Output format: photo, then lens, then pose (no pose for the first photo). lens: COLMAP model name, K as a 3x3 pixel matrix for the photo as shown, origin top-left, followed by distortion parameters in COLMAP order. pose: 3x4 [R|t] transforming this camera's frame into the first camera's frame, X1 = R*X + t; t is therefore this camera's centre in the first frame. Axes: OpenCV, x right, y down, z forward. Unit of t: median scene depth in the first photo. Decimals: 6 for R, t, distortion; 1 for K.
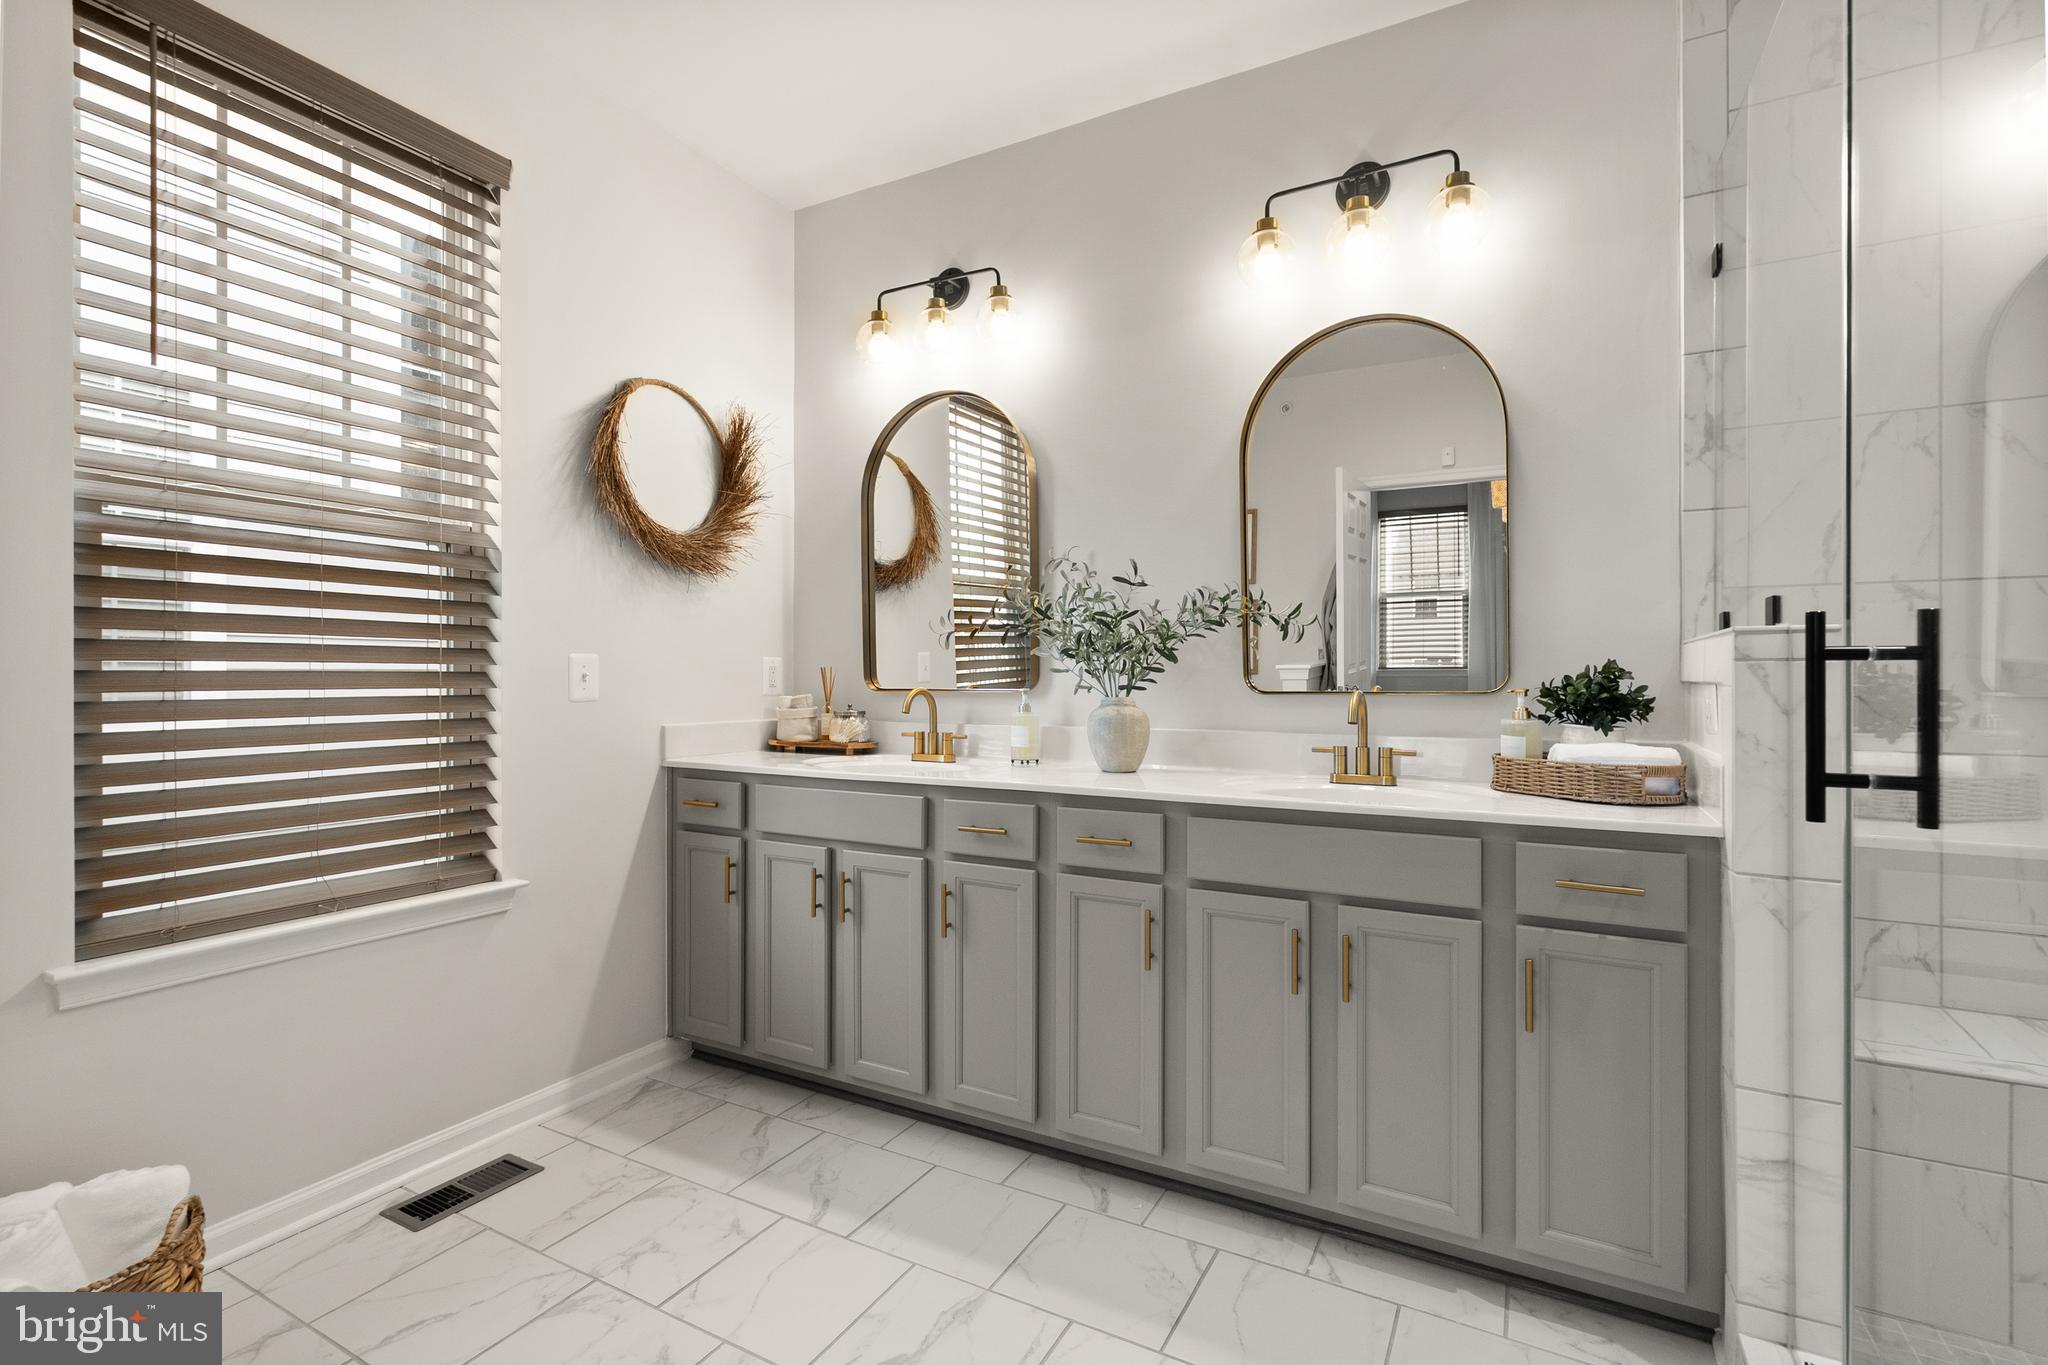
lens RADIAL K [[944.0, 0, 1012.9], [0, 944.0, 683.0], [0, 0, 1]] dist [-0.002918, 0.000603]
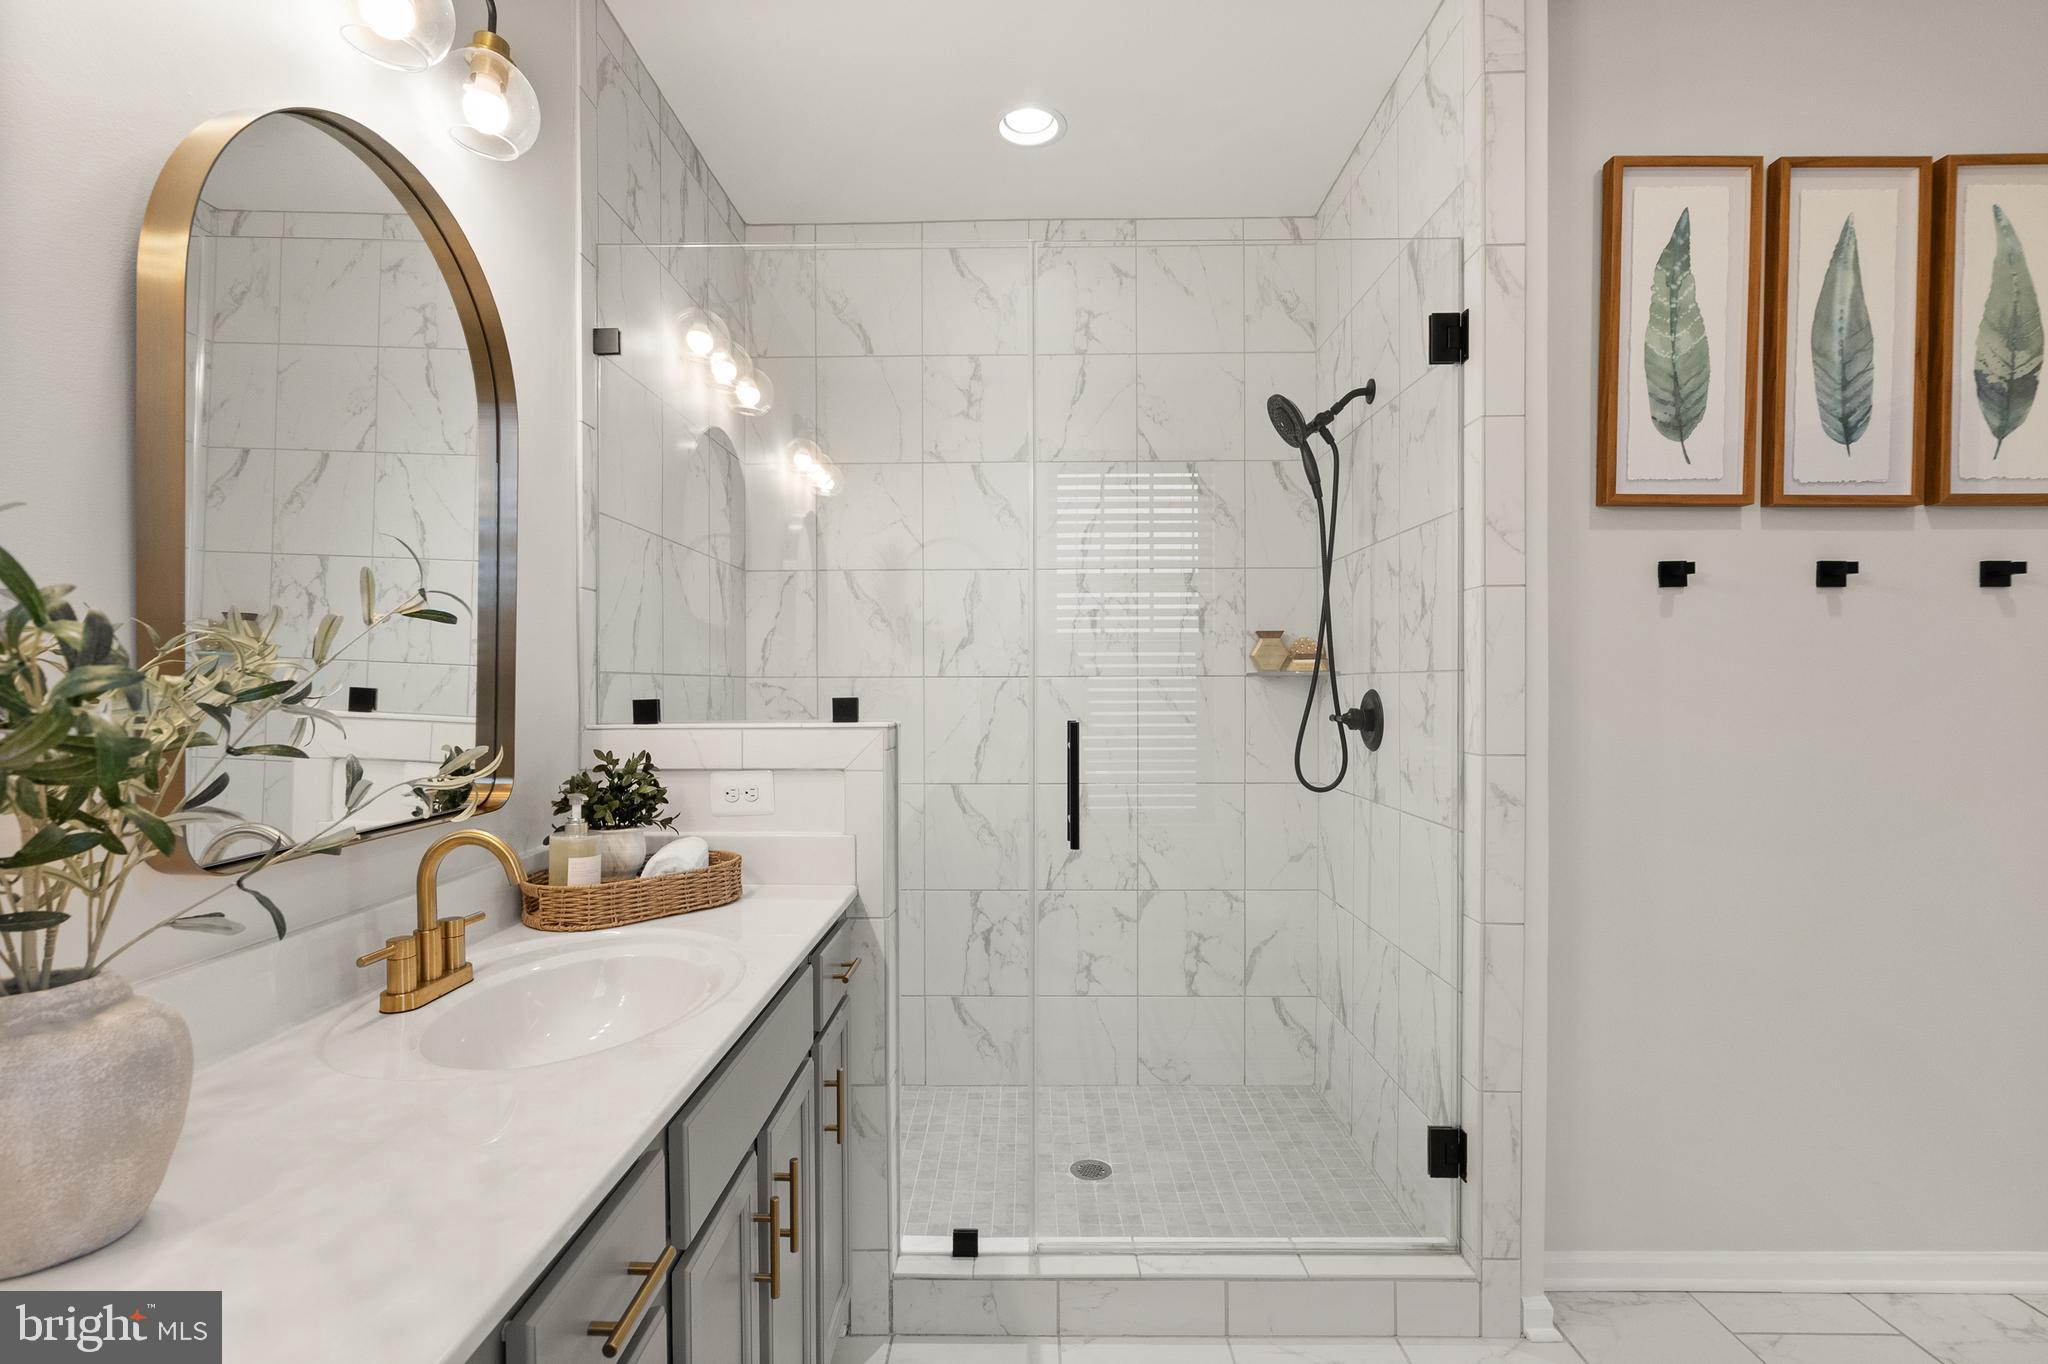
lens RADIAL K [[950.2, 0, 1015.9], [0, 950.2, 694.5], [0, 0, 1]] dist [-0.002672, 0.008943]
pose [[-0.468080, -0.010013, 0.883630, -0.309867], [0.008141, 0.999845, 0.015642, -0.081084], [-0.883649, 0.014515, -0.467925, 0.989377]]
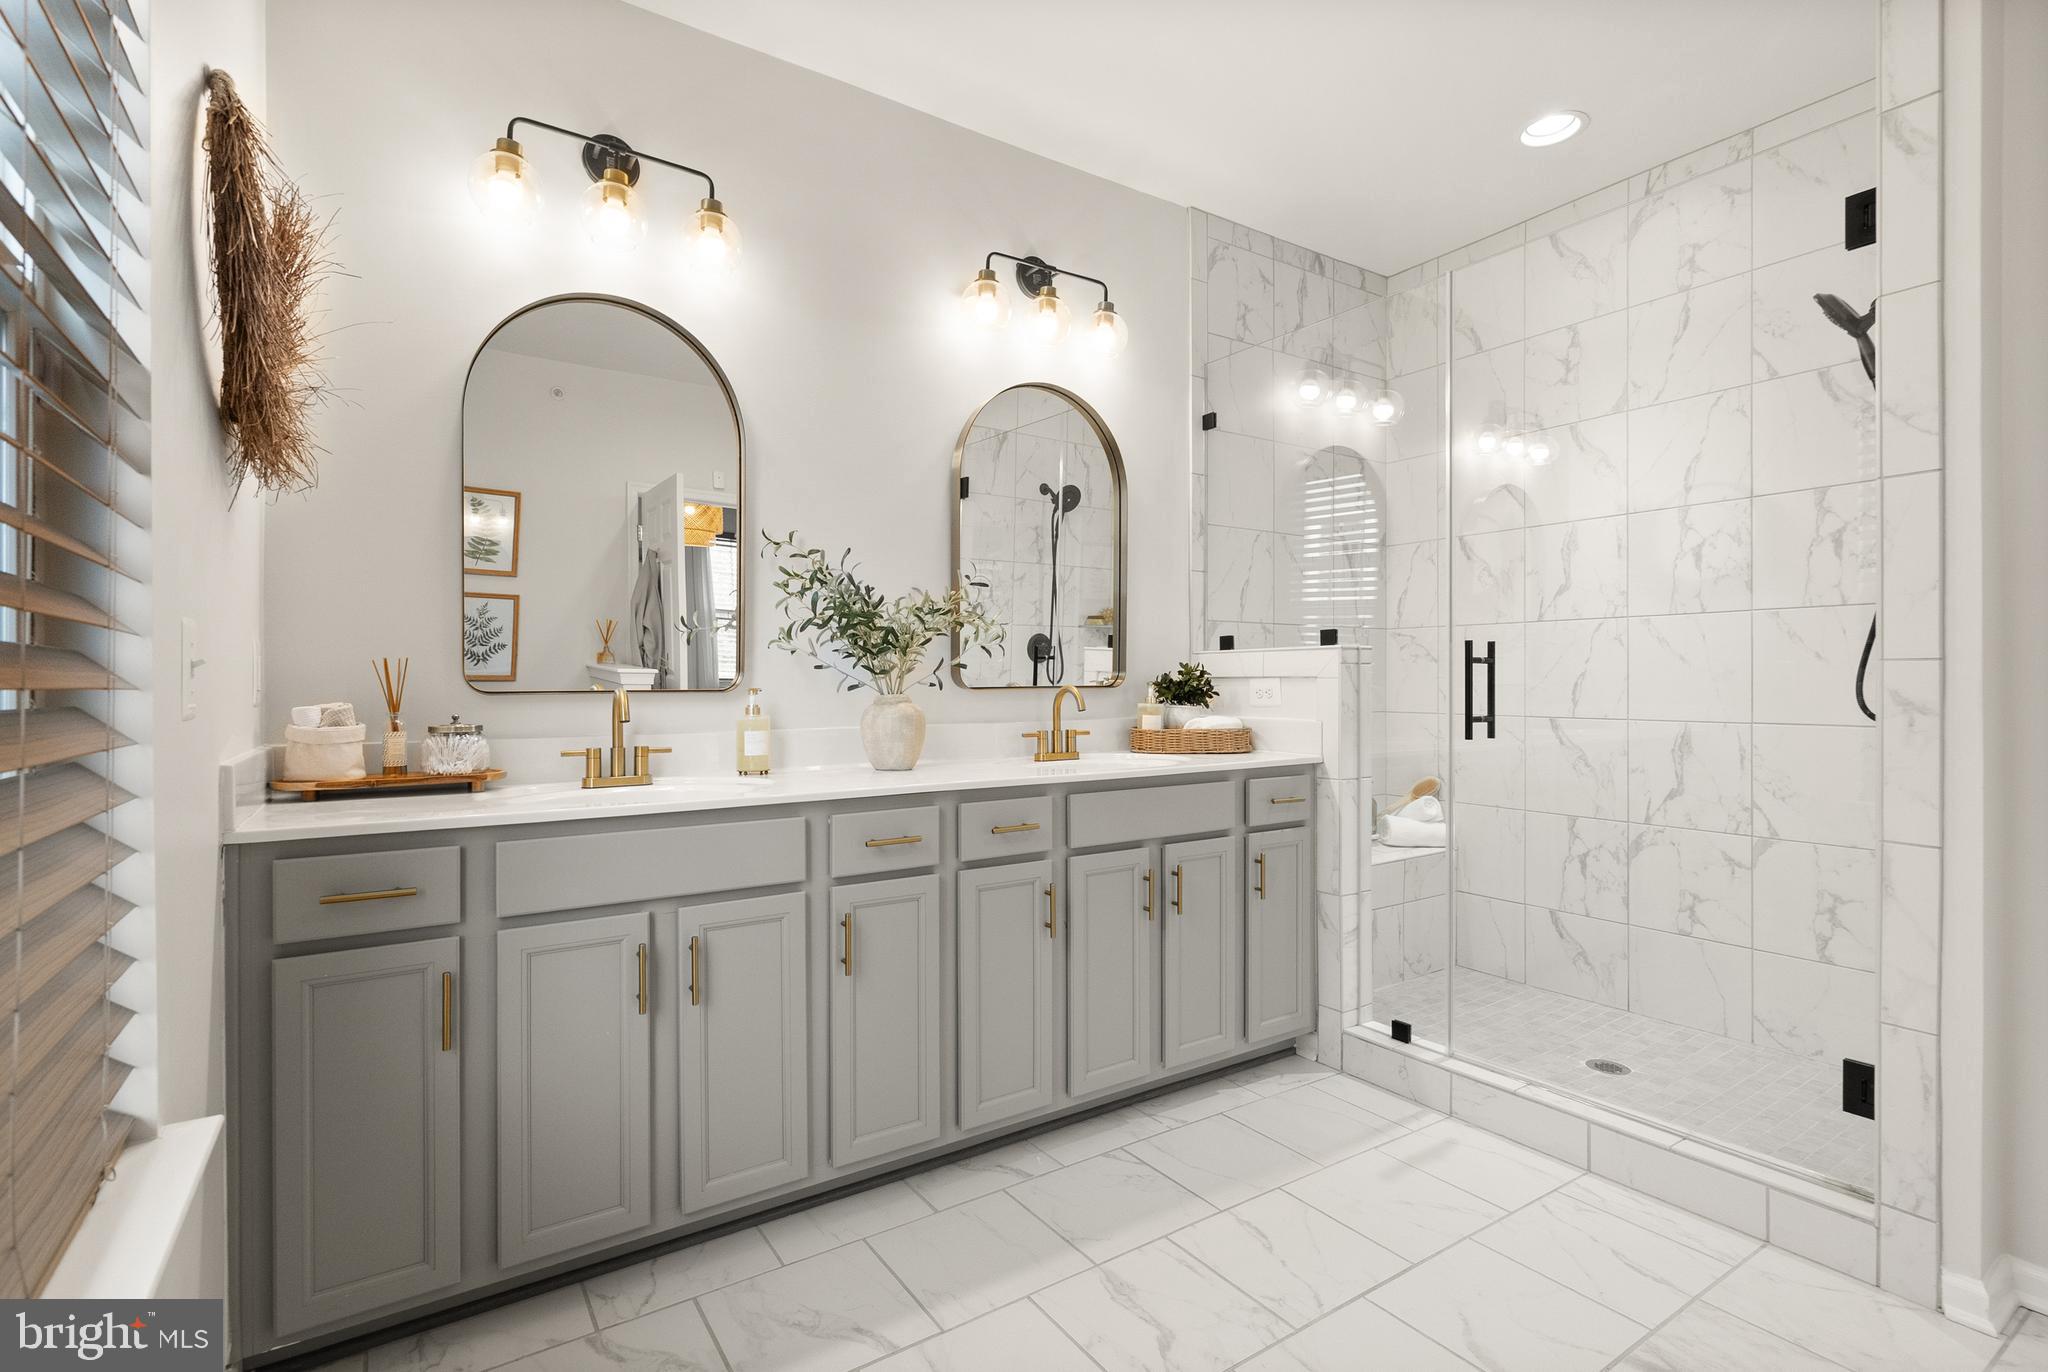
lens RADIAL K [[944.0, 0, 1012.9], [0, 944.0, 686.5], [0, 0, 1]] dist [-0.002918, 0.000603]
pose [[0.469048, -0.007664, 0.883139, -0.790526], [0.009454, 0.999949, 0.003656, 0.005452], [-0.883122, 0.006635, 0.469096, 0.482423]]
